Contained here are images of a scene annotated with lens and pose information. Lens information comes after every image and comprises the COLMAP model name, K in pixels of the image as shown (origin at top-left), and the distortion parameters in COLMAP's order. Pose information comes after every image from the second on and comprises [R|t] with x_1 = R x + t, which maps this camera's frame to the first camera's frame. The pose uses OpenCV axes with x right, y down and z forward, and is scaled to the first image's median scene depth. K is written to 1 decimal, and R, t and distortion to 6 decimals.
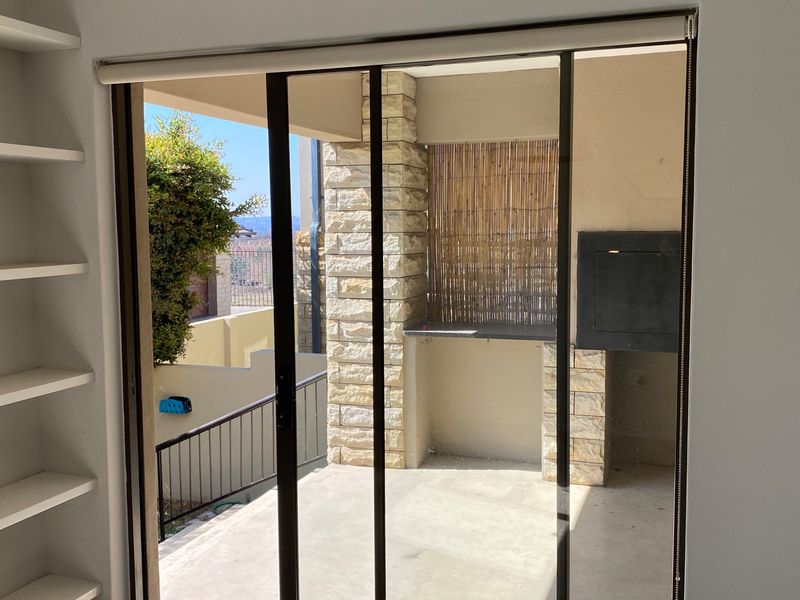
lens RADIAL K [[853.1, 0, 400.0], [0, 853.1, 299.8], [0, 0, 1]] dist [0.062259, 0.000000]
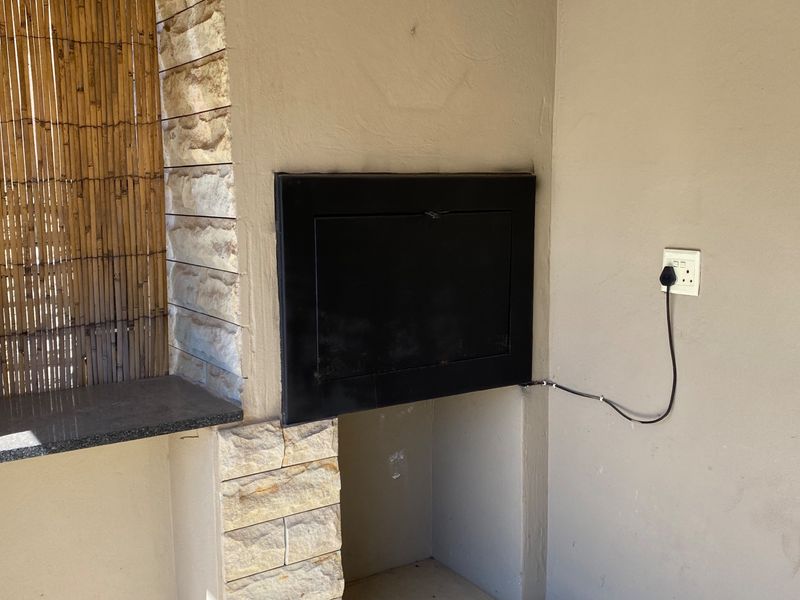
lens RADIAL K [[853.1, 0, 399.3], [0, 853.1, 301.5], [0, 0, 1]] dist [0.062259, 0.000000]
pose [[0.612864, -0.105714, 0.783085, -0.112654], [0.080841, 0.994199, 0.070946, -0.038311], [-0.786042, 0.019825, 0.617855, 0.666604]]
